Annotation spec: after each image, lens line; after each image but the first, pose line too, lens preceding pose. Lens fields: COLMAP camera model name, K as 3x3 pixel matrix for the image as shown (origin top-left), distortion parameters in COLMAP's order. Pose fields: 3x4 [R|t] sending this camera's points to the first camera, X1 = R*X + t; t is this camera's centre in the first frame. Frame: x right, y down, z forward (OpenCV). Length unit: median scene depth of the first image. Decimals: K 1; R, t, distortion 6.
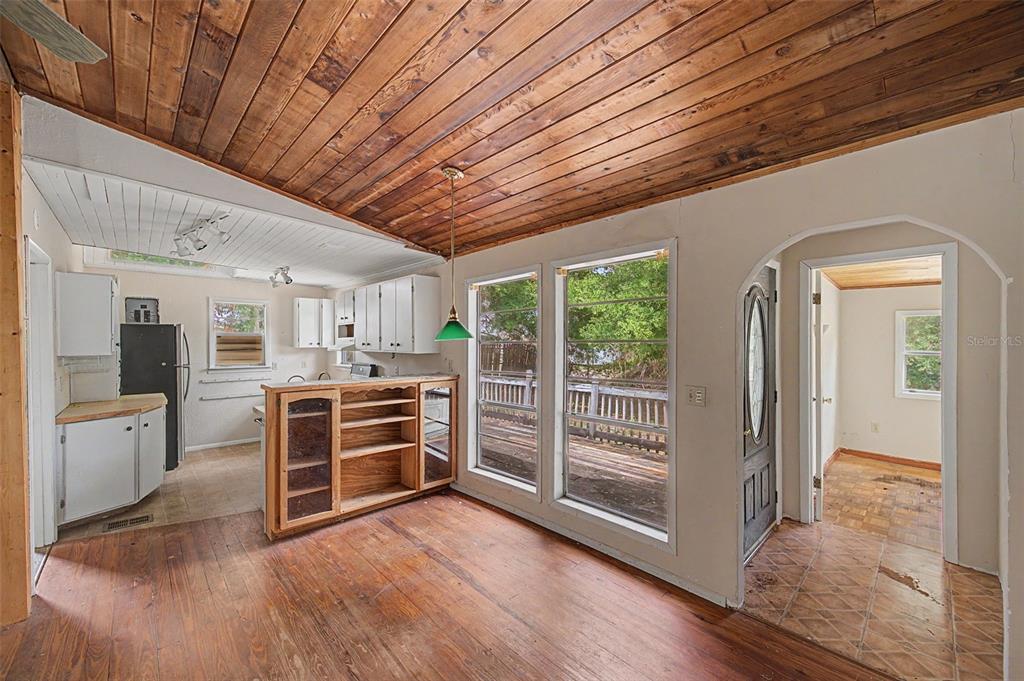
lens RADIAL K [[397.3, 0, 511.8], [0, 397.3, 343.1], [0, 0, 1]] dist [0.003458, 0.000163]
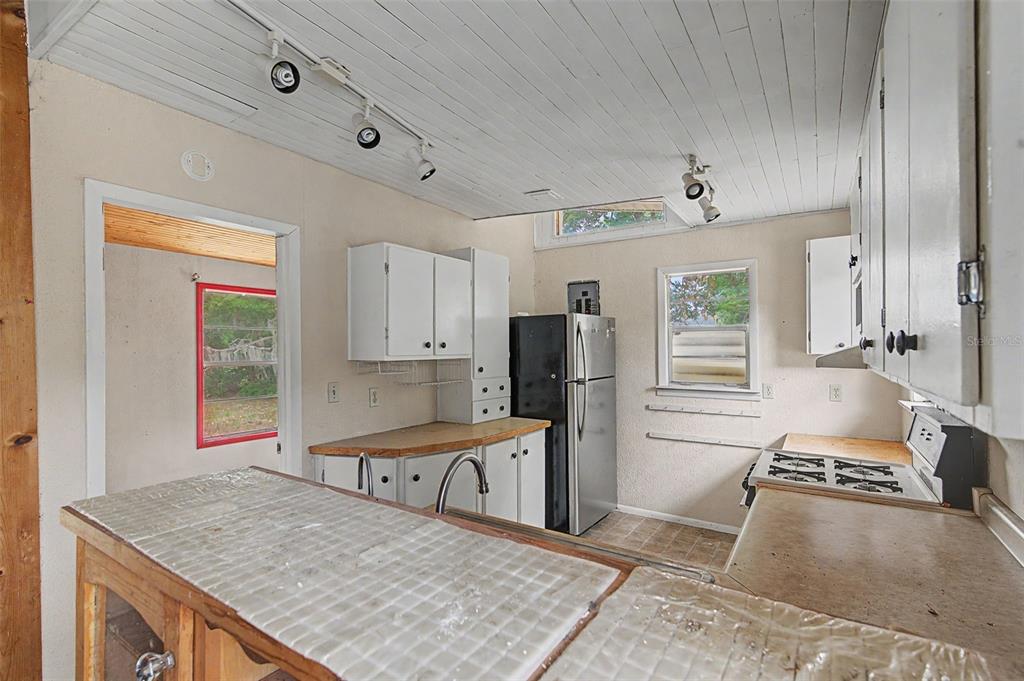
lens RADIAL K [[471.6, 0, 512.7], [0, 471.6, 344.7], [0, 0, 1]] dist [-0.015245, -0.000187]
pose [[0.230196, -0.007754, -0.973113, -0.130111], [0.000603, 0.999969, -0.007825, 0.006545], [0.973144, 0.001215, 0.230194, 0.676467]]
